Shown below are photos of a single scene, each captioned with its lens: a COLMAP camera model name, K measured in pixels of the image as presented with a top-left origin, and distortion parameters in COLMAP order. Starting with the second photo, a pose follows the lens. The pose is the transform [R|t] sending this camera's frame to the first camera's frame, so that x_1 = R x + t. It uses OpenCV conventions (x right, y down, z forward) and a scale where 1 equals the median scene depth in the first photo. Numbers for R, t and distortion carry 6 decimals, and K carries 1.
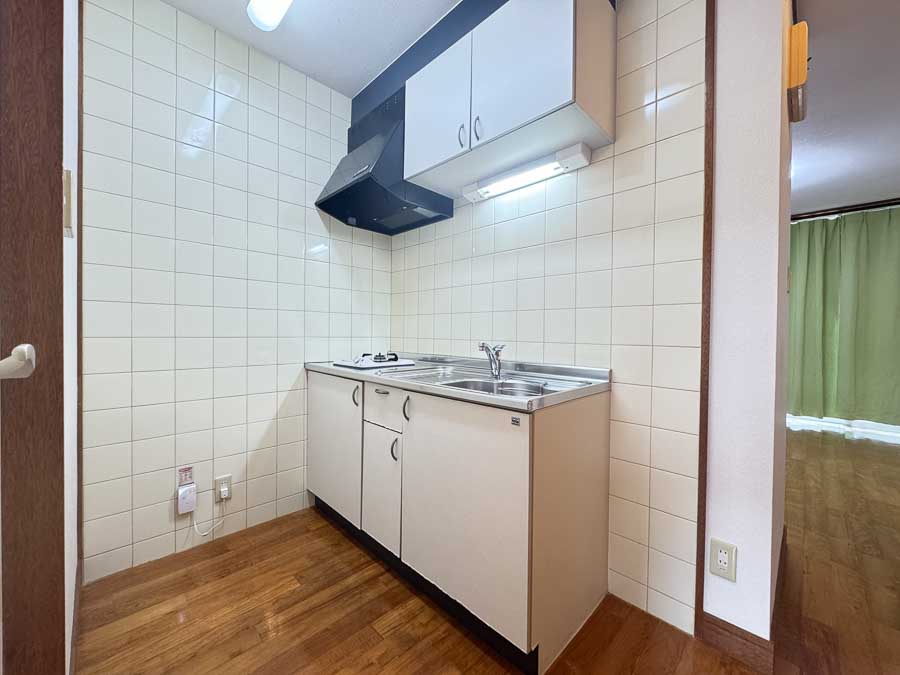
lens RADIAL K [[358.4, 0, 450.0], [0, 358.4, 338.3], [0, 0, 1]] dist [-0.006349, 0.000037]
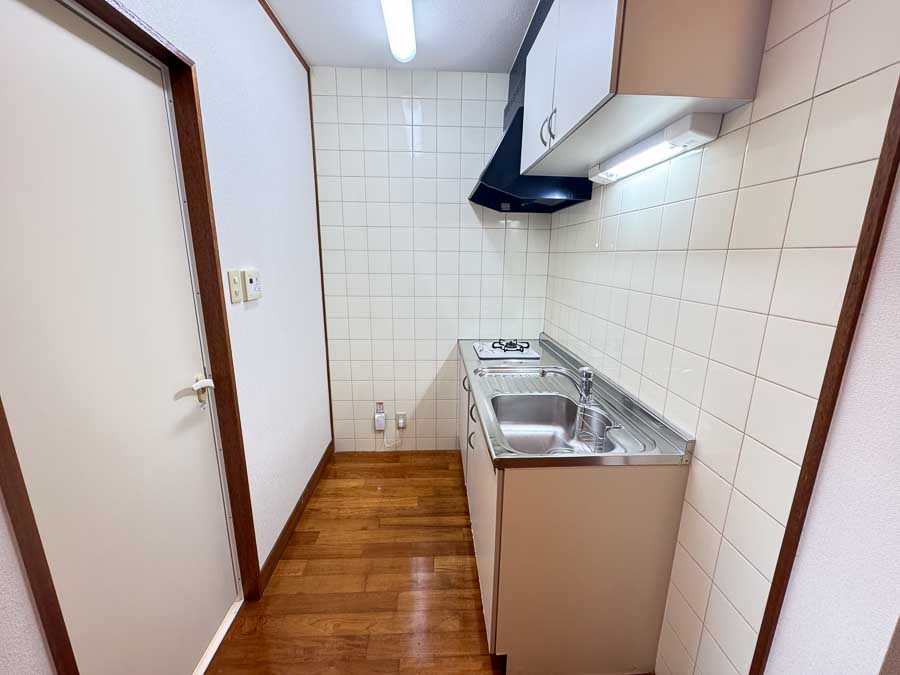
lens RADIAL K [[358.4, 0, 448.1], [0, 358.4, 338.2], [0, 0, 1]] dist [-0.006349, 0.000037]
pose [[0.736592, 0.147943, -0.659958, 0.448695], [-0.011160, 0.978309, 0.206852, -0.226633], [0.676245, -0.145001, 0.722265, 0.127238]]
